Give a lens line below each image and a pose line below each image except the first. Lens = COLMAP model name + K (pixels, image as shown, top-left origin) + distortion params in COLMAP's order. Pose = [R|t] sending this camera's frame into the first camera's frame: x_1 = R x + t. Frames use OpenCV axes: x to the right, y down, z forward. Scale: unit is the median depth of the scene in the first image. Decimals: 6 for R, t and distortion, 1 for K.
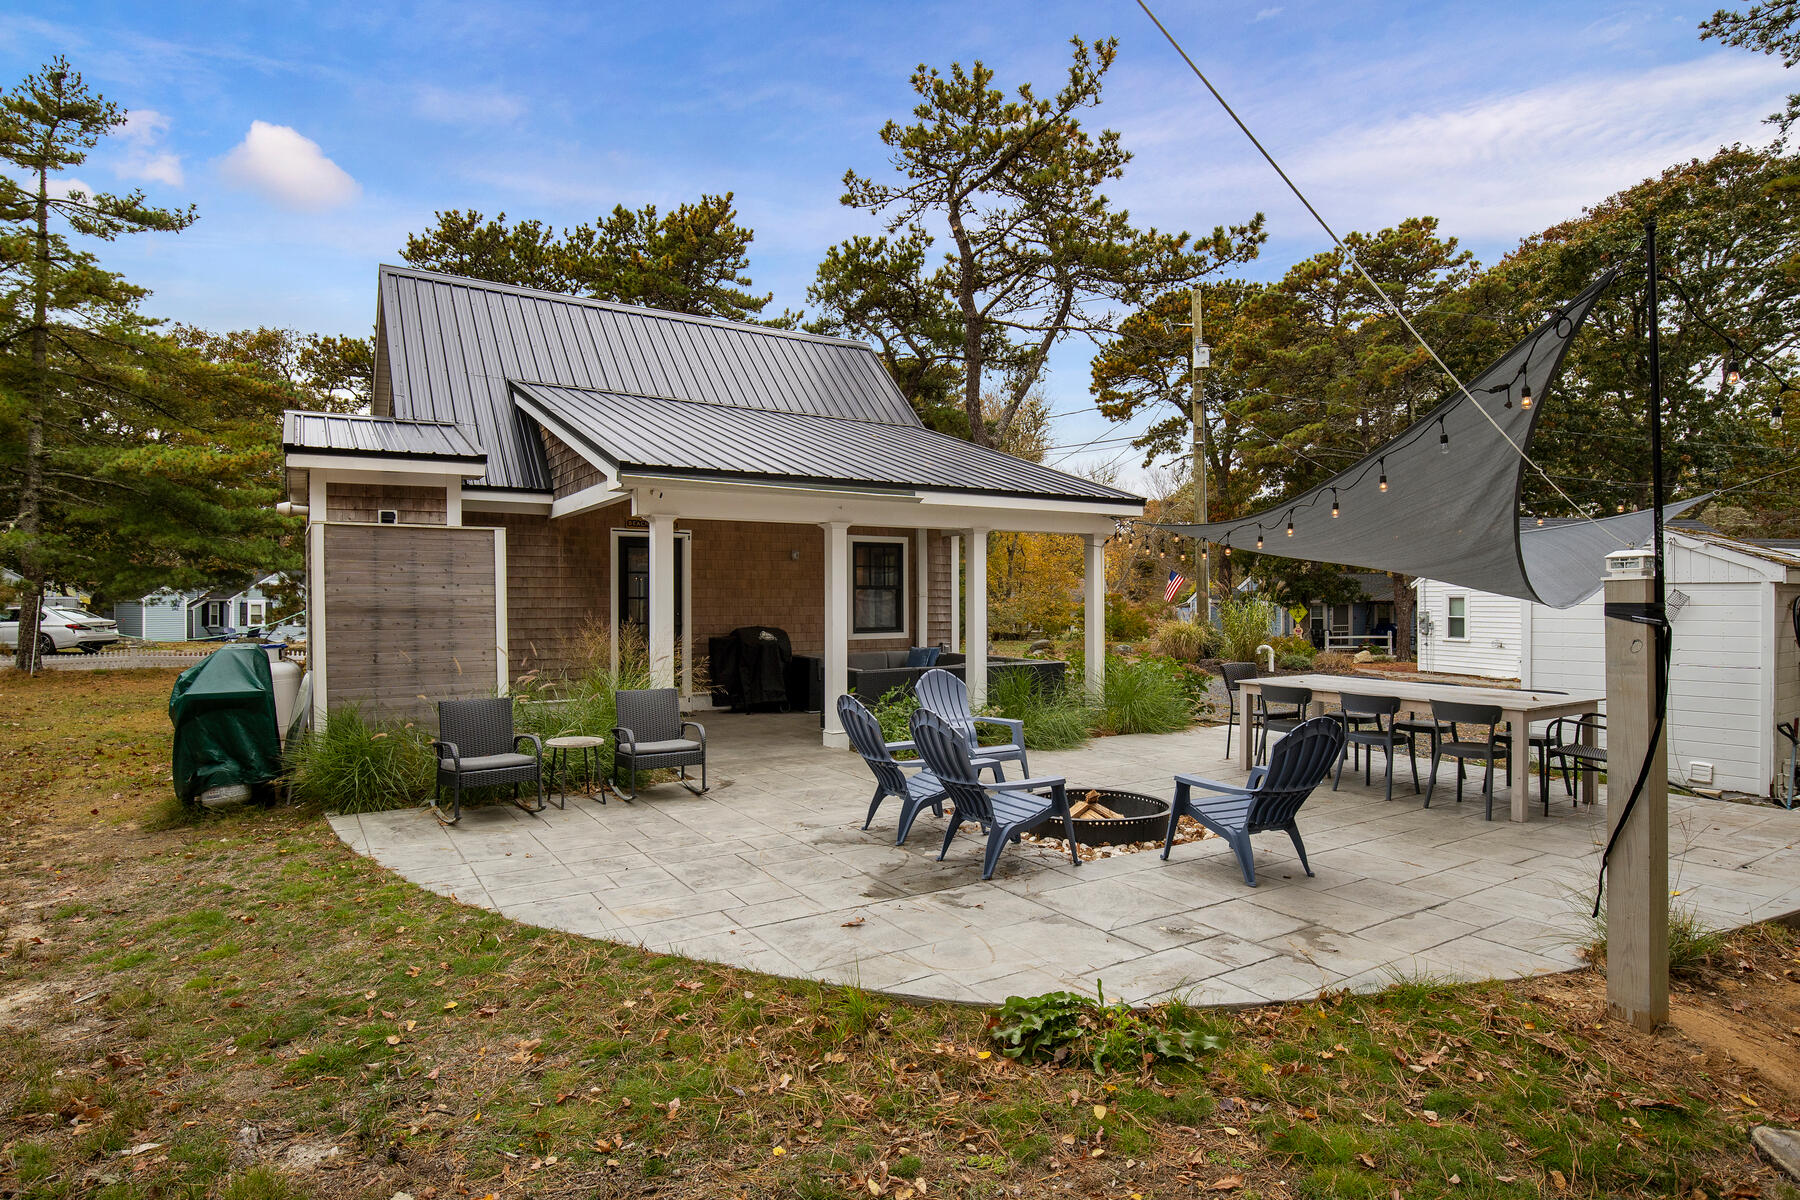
lens RADIAL K [[820.9, 0, 900.0], [0, 820.9, 600.0], [0, 0, 1]] dist [0.000122, -0.000361]
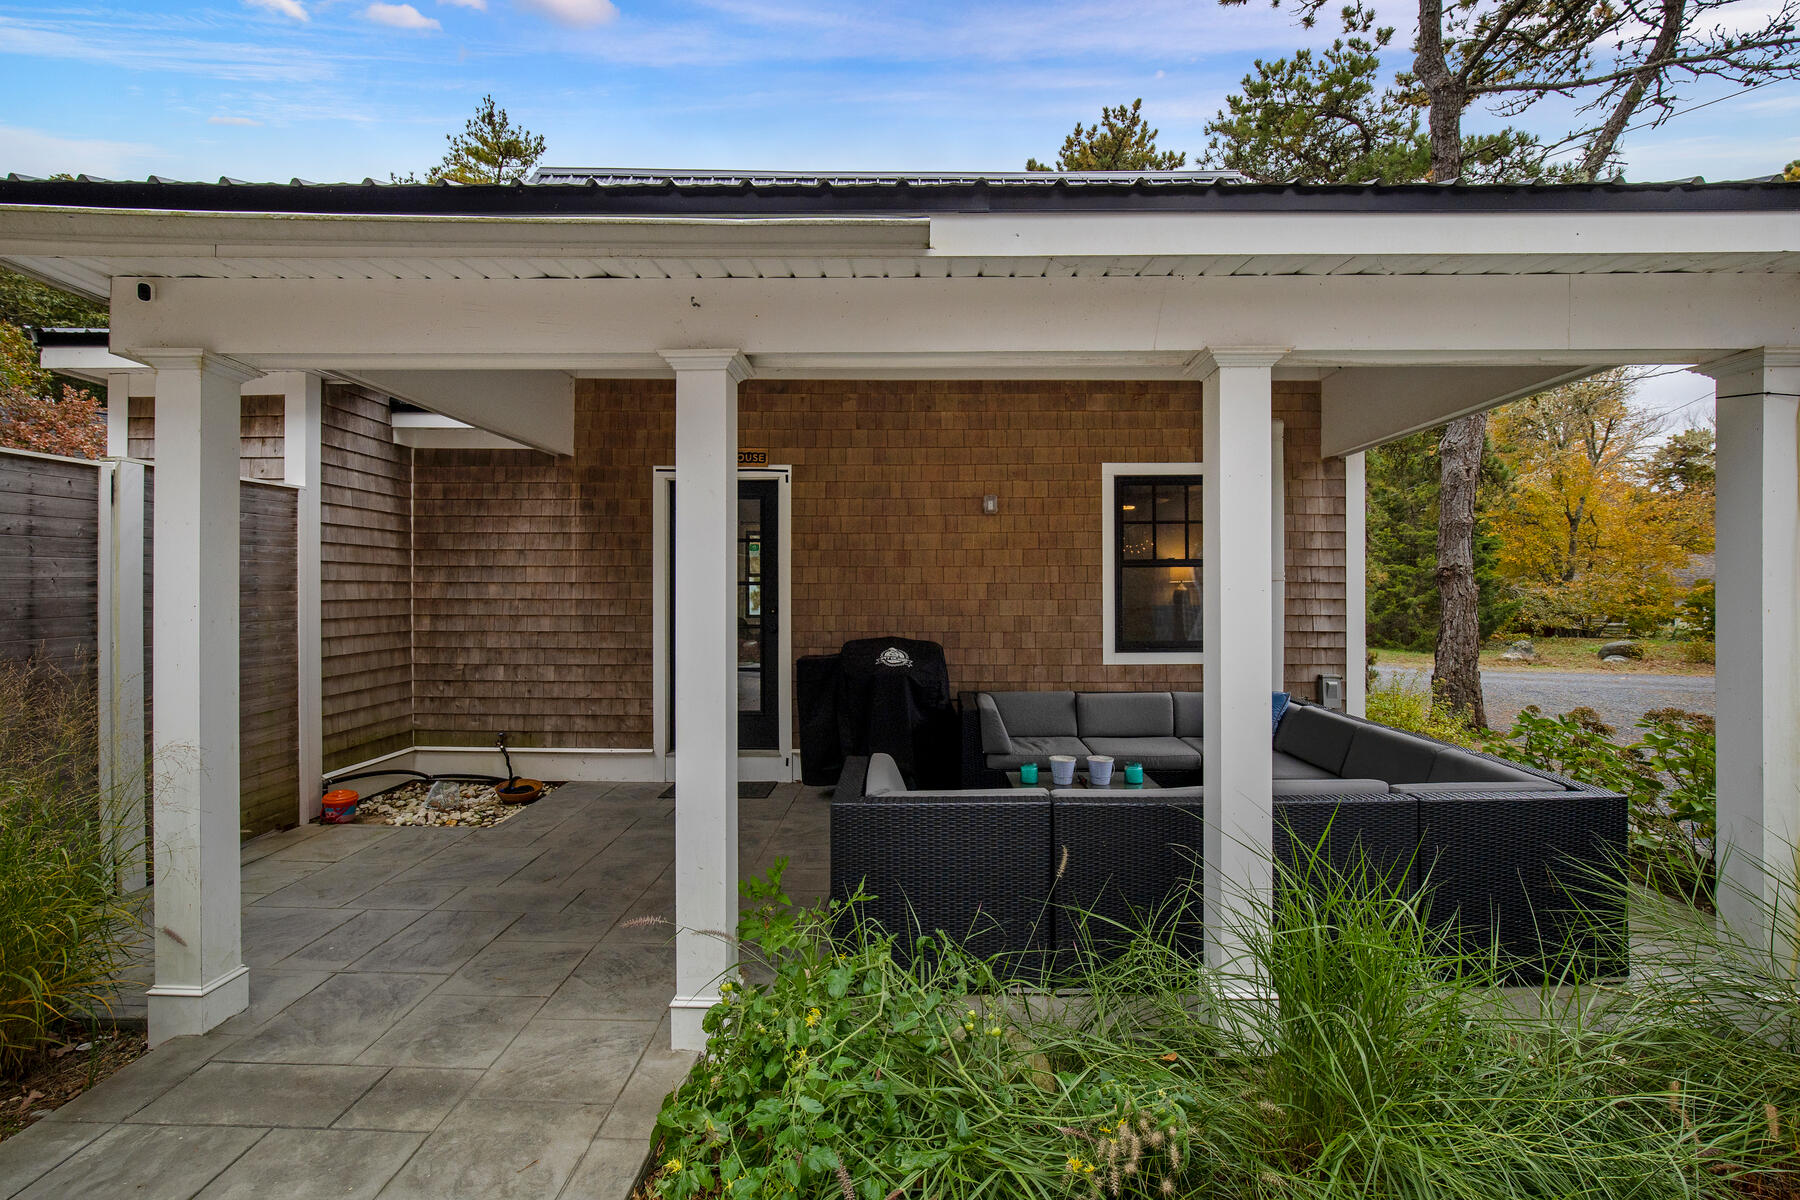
lens RADIAL K [[855.1, 0, 900.5], [0, 855.1, 572.6], [0, 0, 1]] dist [0.008115, 0.000201]
pose [[0.863694, -0.000054, -0.504017, 0.050350], [-0.005215, 0.999945, -0.009044, -0.002276], [0.503990, 0.010440, 0.863646, 0.233987]]
